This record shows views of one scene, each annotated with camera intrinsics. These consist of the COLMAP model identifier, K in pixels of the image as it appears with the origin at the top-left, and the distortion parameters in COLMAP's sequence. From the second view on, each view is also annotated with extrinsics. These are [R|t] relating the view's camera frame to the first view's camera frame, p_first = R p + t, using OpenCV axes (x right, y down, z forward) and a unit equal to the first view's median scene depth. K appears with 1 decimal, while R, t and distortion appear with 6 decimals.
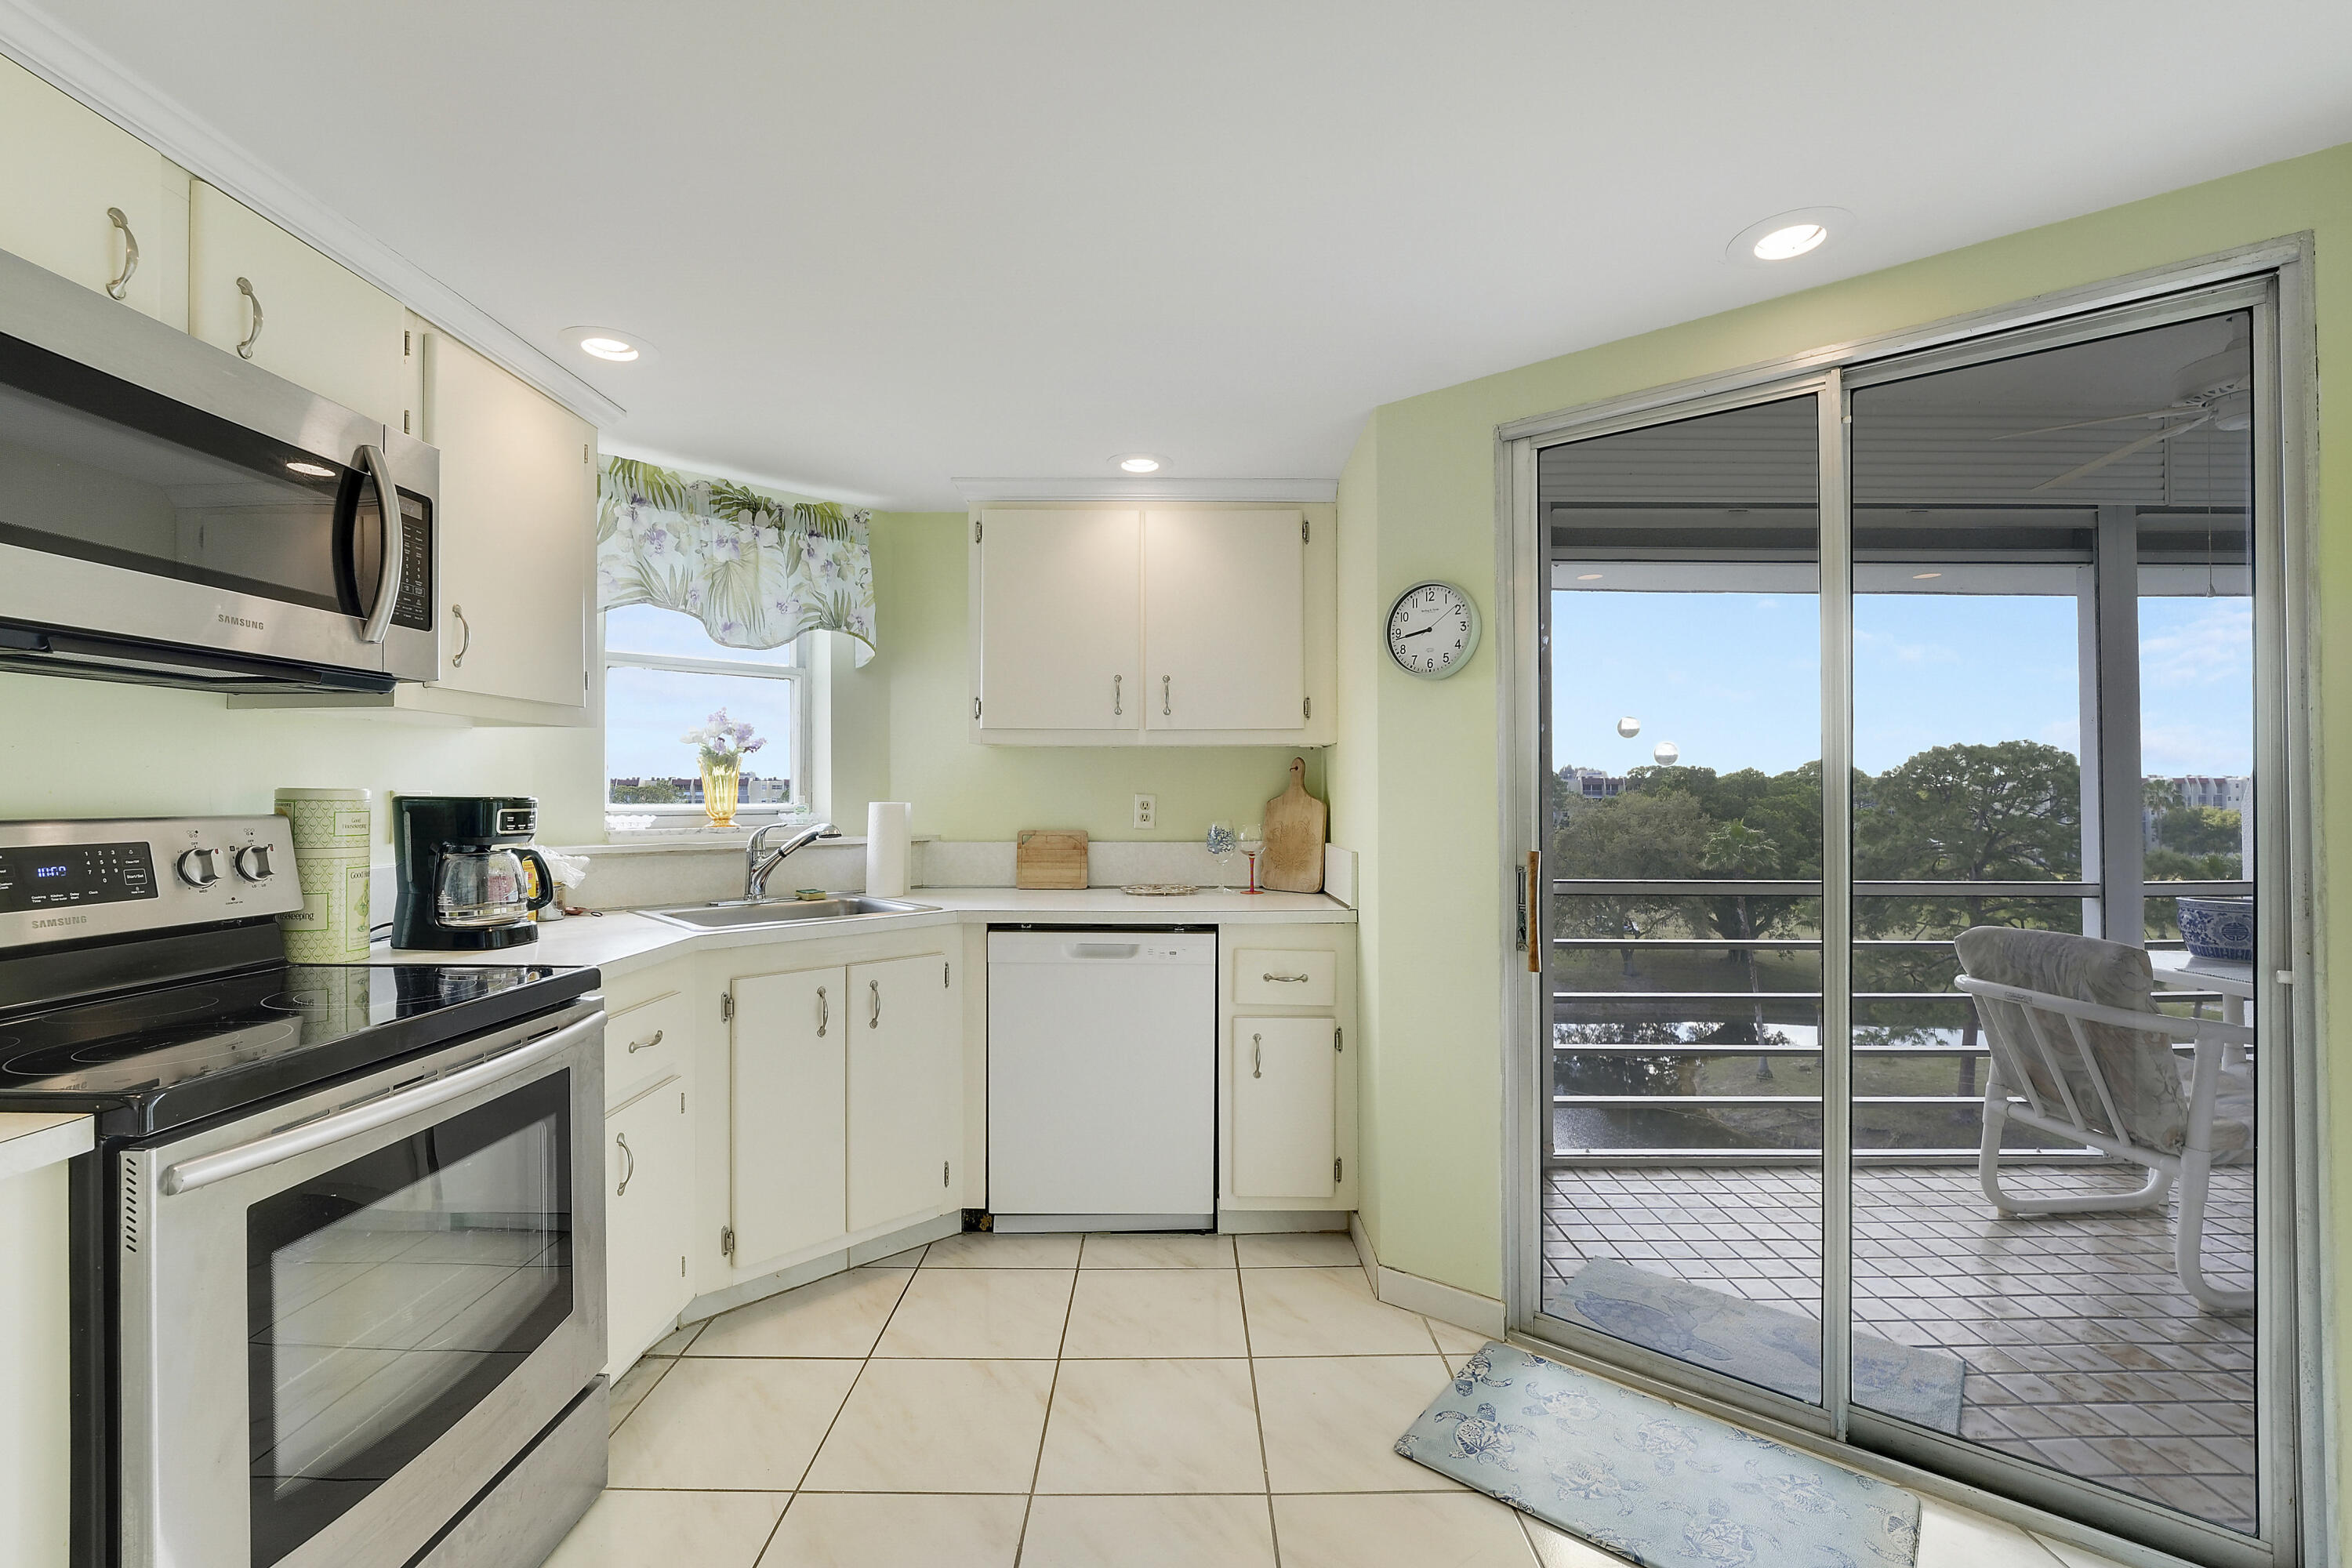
lens RADIAL K [[967.3, 0, 1174.0], [0, 967.3, 789.1], [0, 0, 1]] dist [-0.027387, -0.000087]
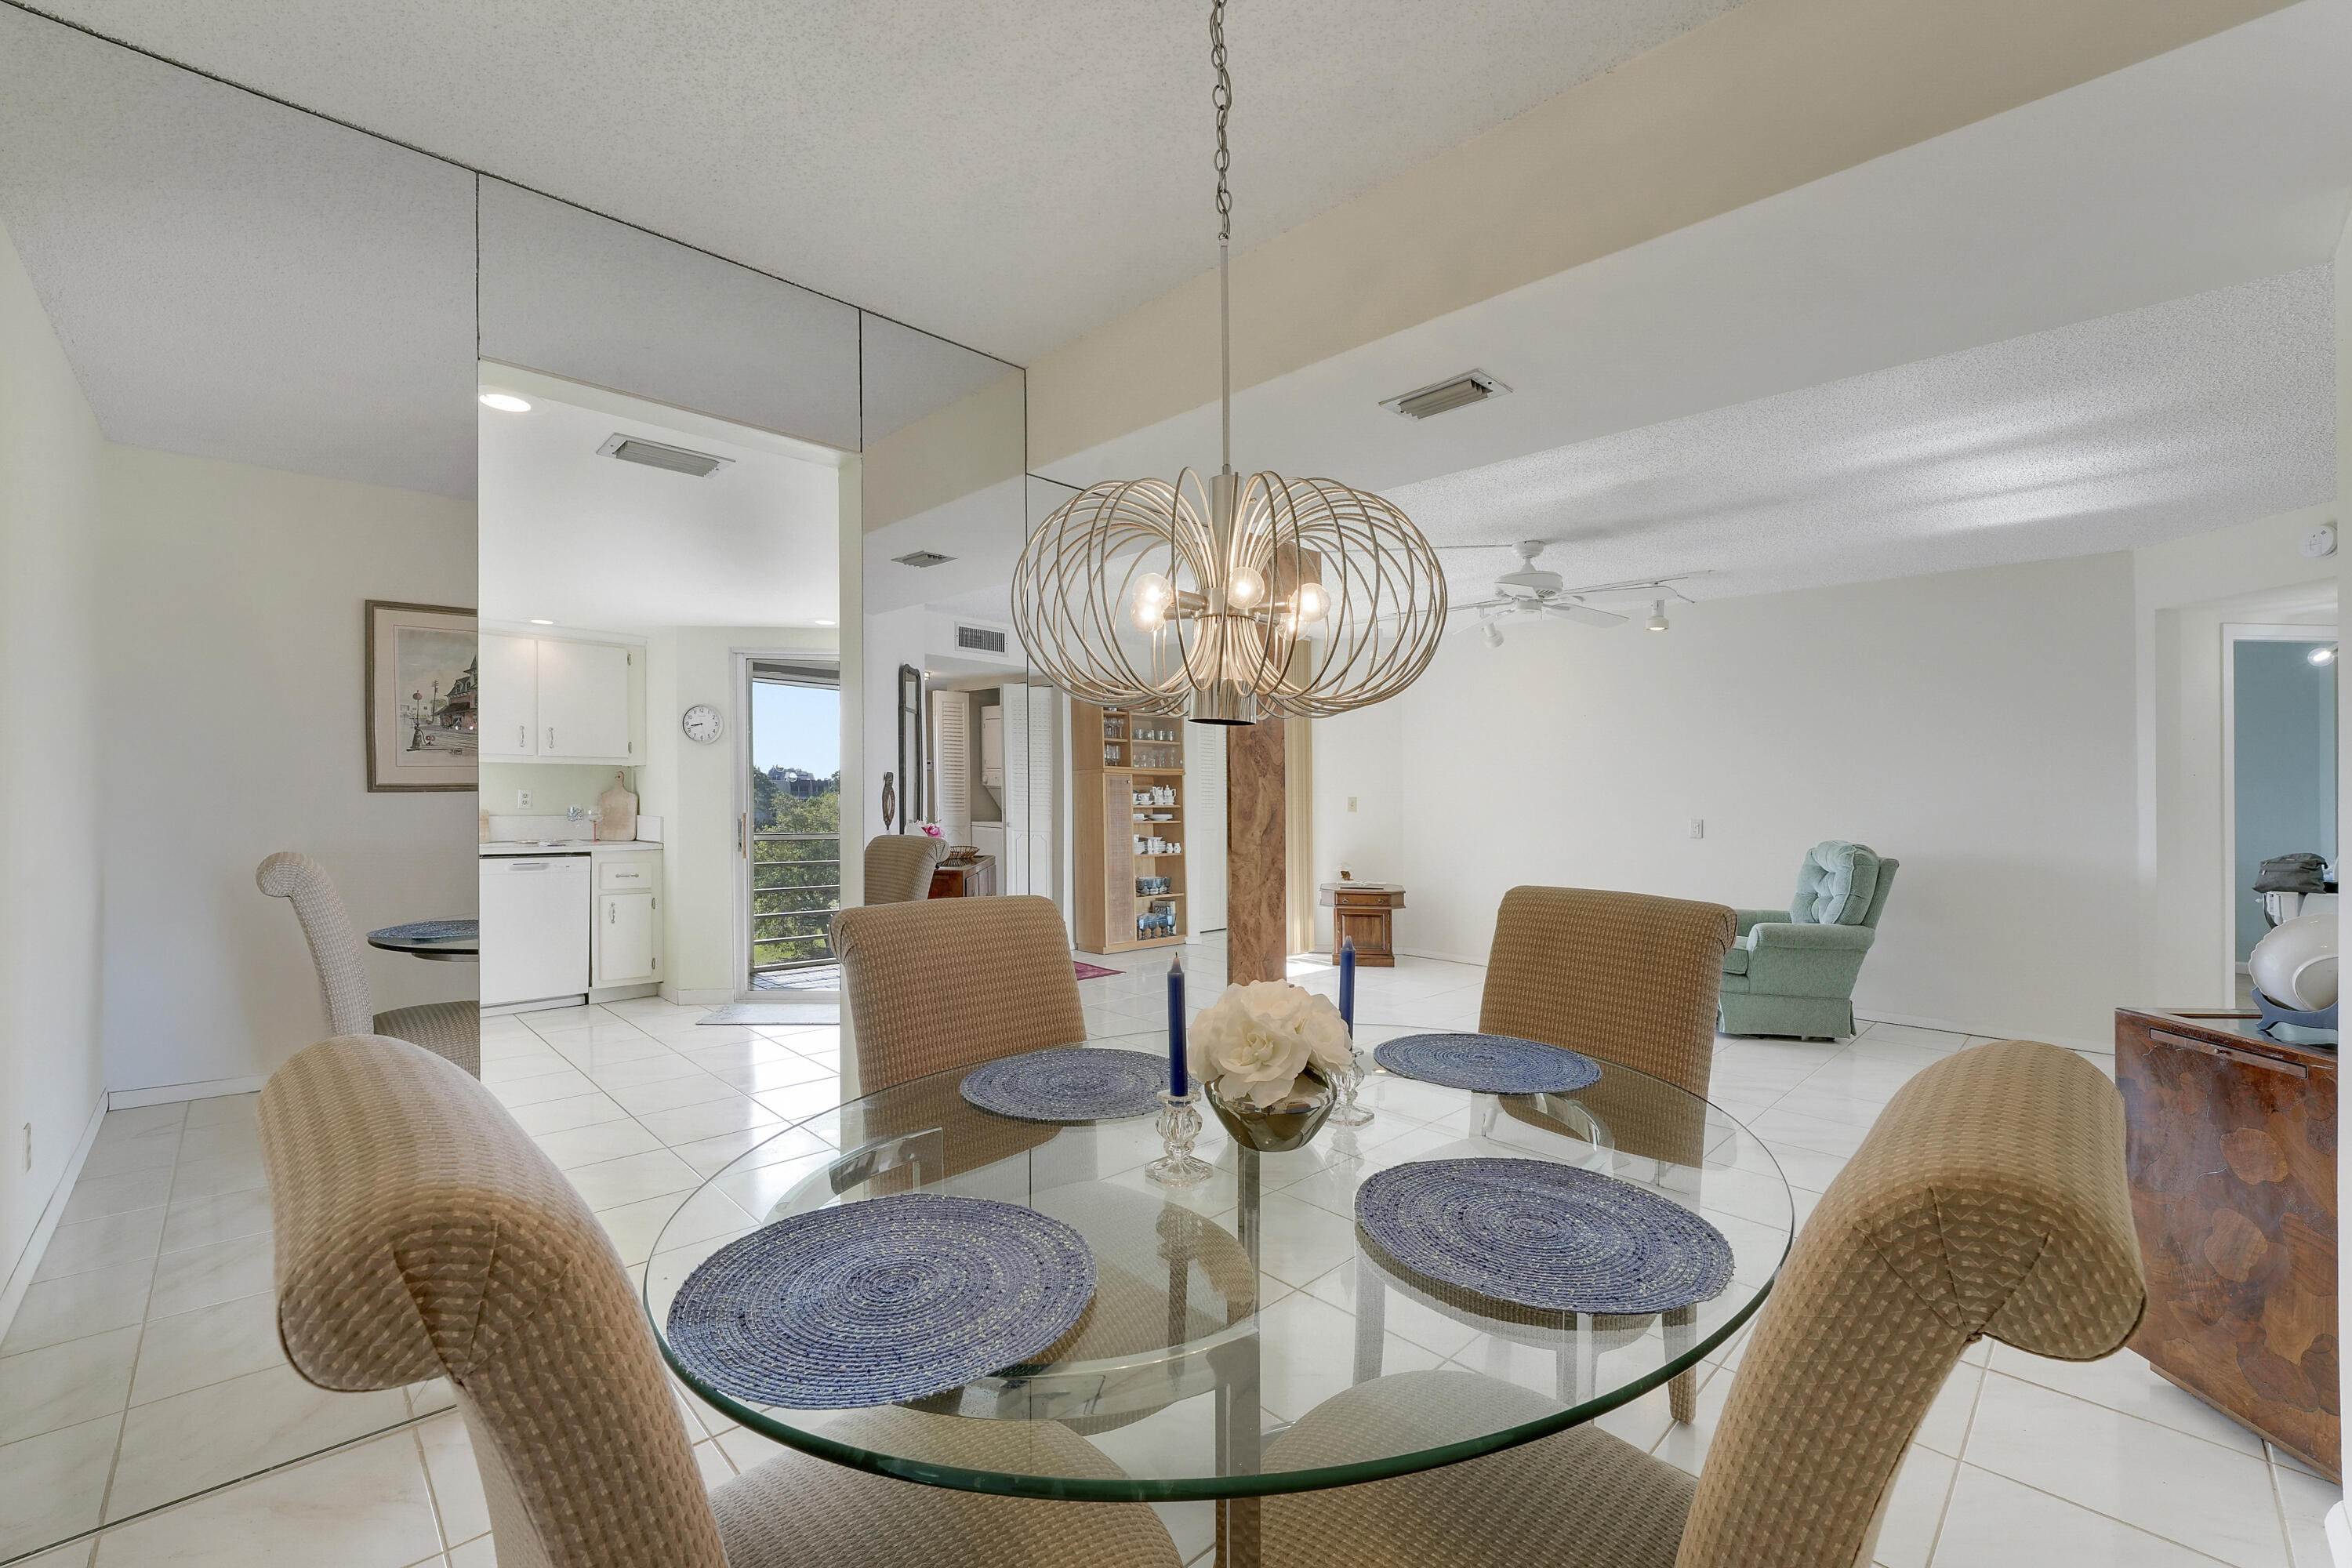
lens RADIAL K [[967.3, 0, 1174.0], [0, 967.3, 789.1], [0, 0, 1]] dist [-0.027387, -0.000087]
pose [[0.716094, -0.000535, 0.698003, -0.449727], [-0.002442, 0.999992, 0.003271, -0.004886], [-0.697999, -0.004047, 0.716087, -1.233357]]
